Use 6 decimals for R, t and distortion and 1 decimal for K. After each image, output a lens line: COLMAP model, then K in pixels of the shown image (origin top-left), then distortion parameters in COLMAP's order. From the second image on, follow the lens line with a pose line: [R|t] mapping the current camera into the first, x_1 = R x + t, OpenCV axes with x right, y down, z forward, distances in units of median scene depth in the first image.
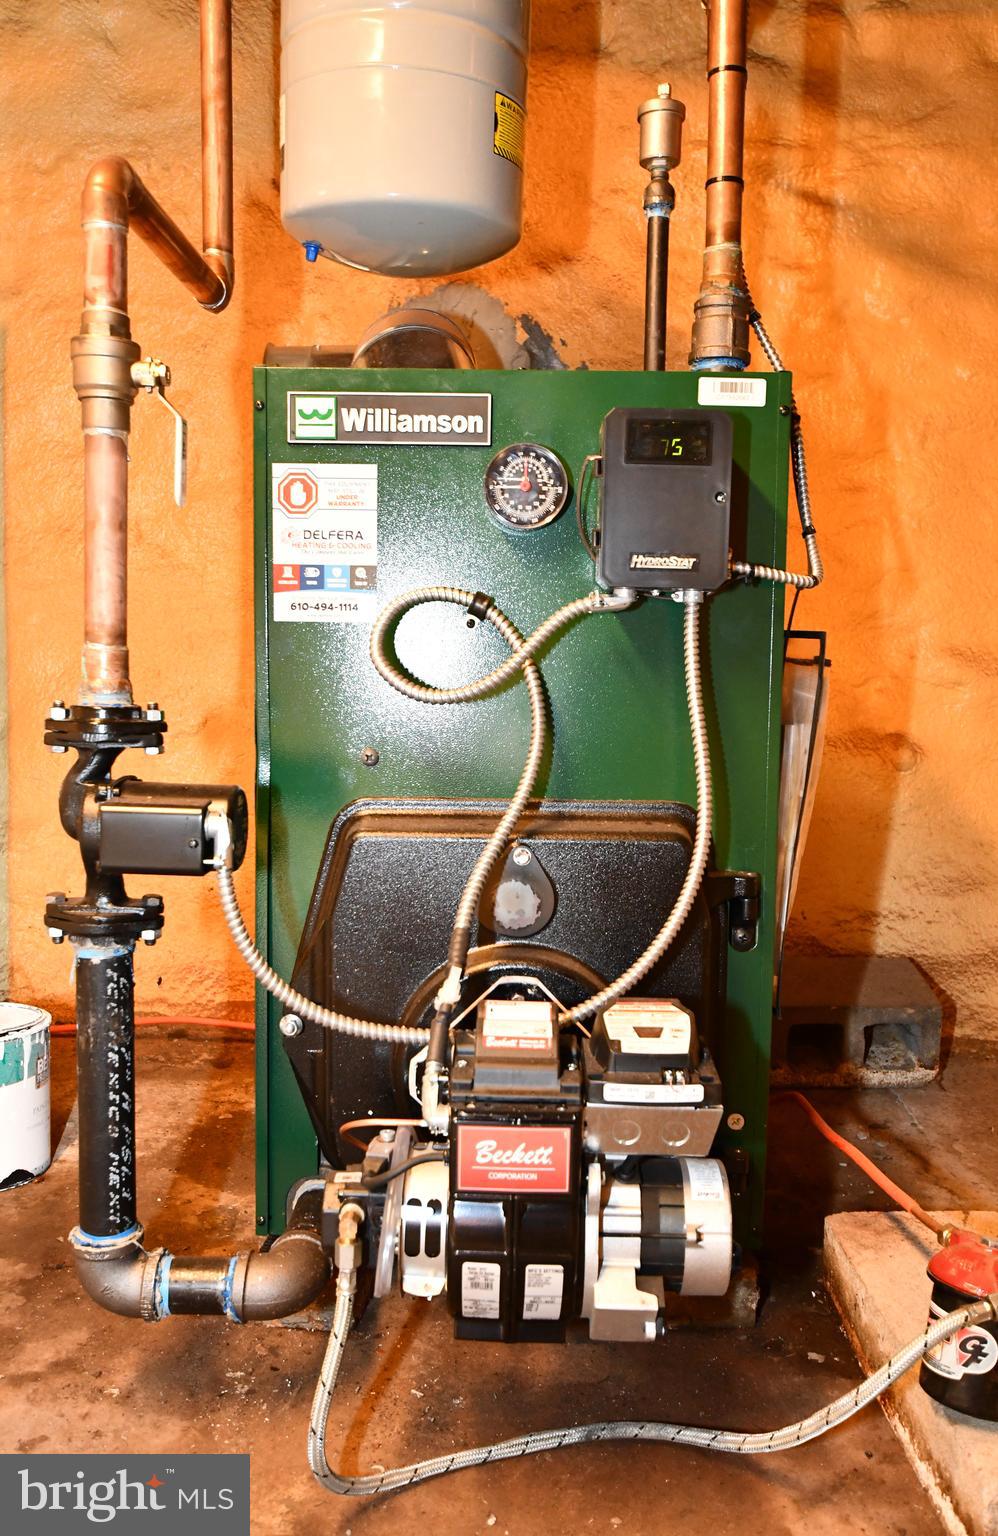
lens RADIAL K [[1350.0, 0, 499.0], [0, 1350.0, 768.0], [0, 0, 1]] dist [0.055648, 0.001175]
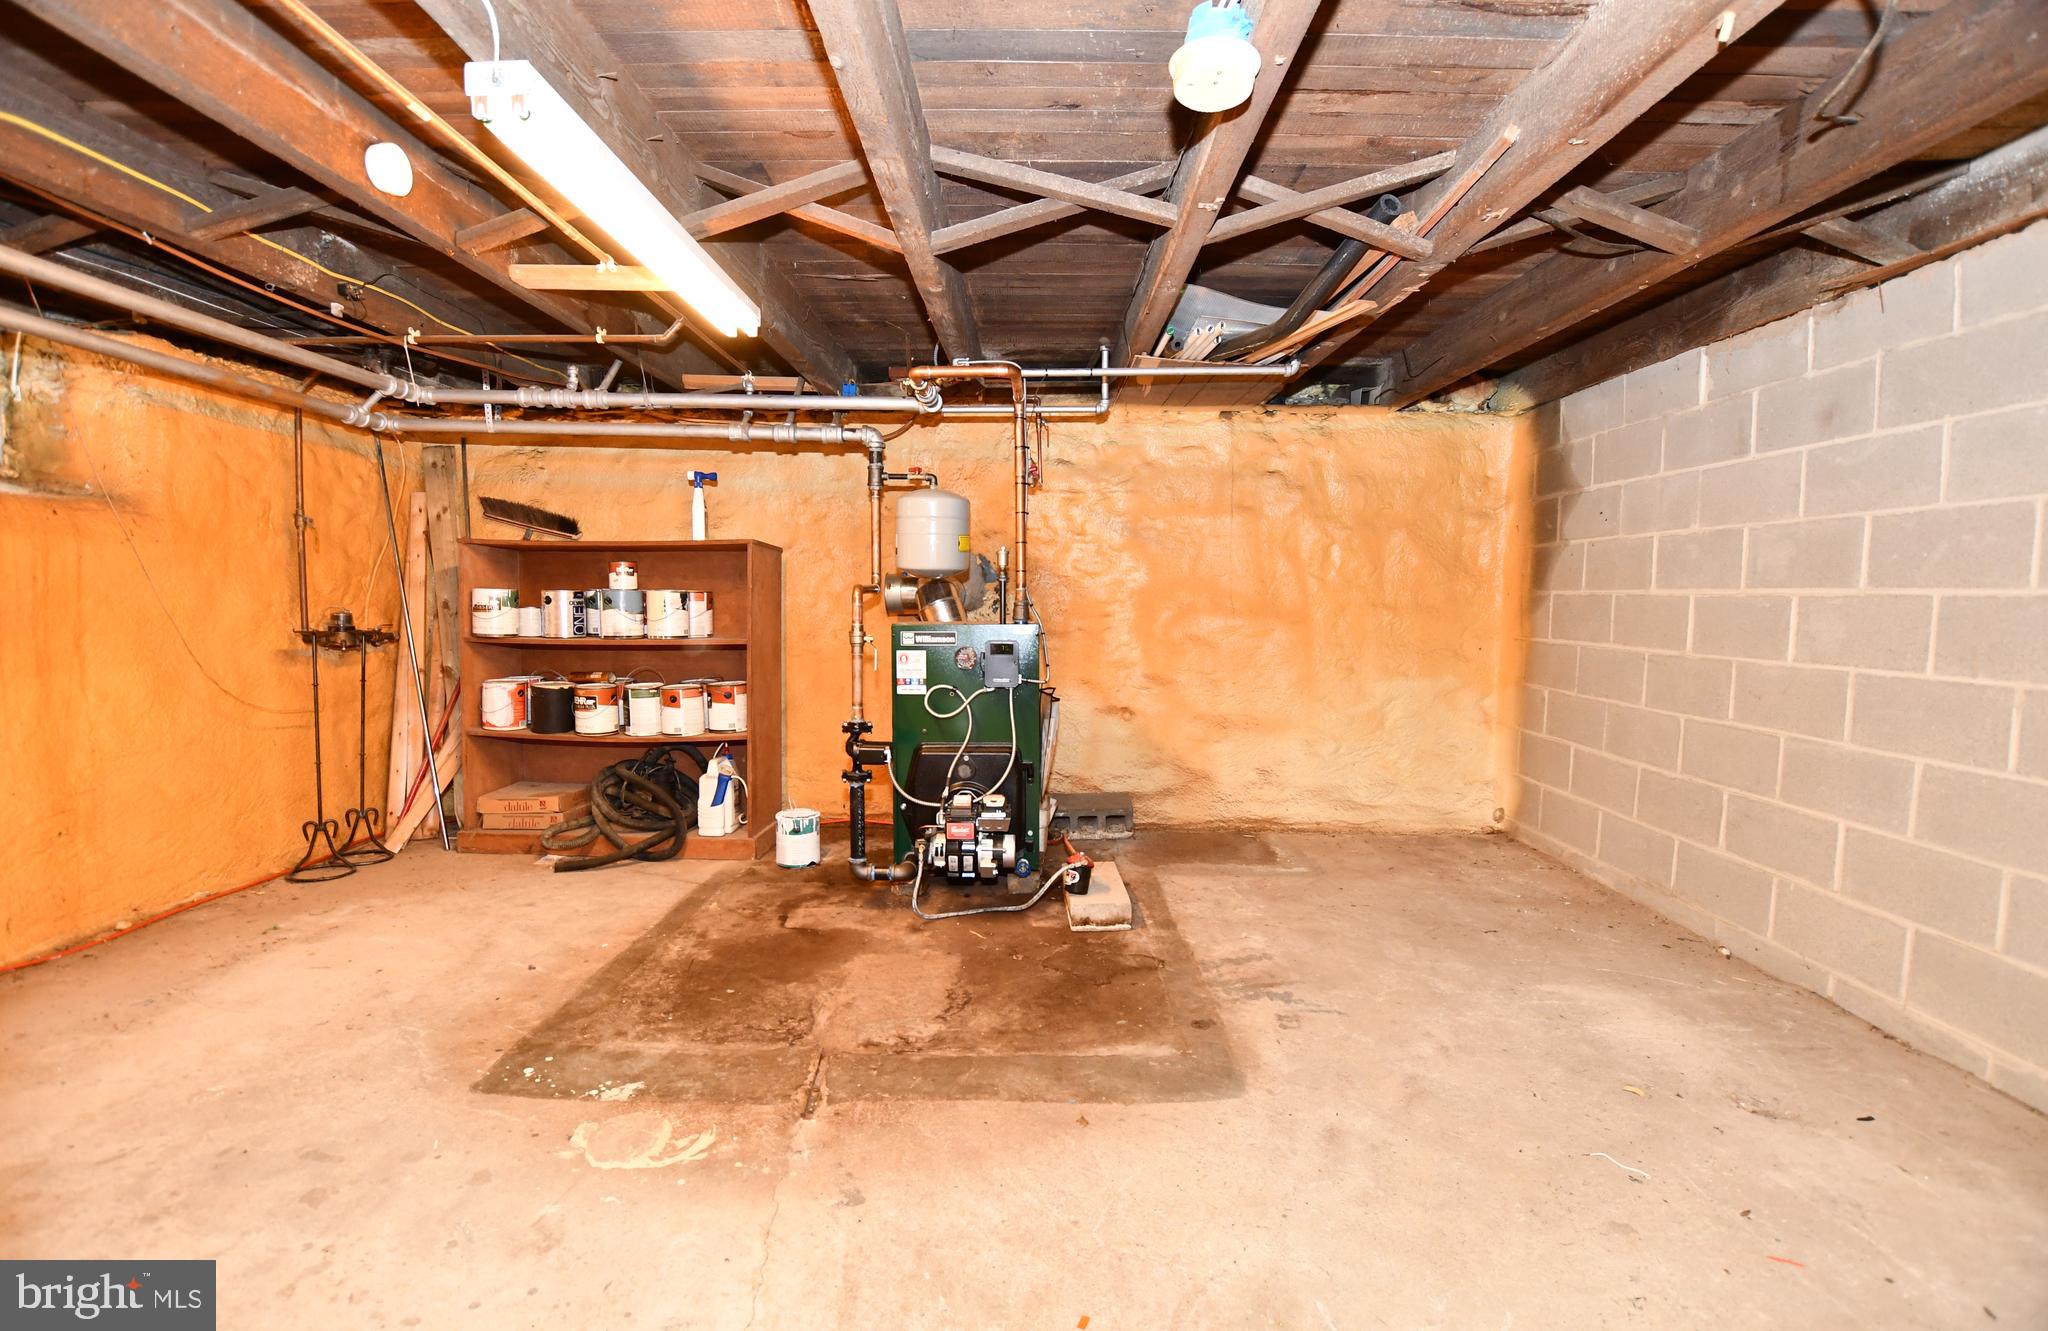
lens RADIAL K [[890.7, 0, 1028.1], [0, 890.7, 670.6], [0, 0, 1]] dist [-0.024744, -0.000122]
pose [[0.999588, -0.013392, 0.025373, 0.140532], [0.014025, 0.999591, -0.024907, -0.123221], [-0.025029, 0.025253, 0.999368, -1.588295]]
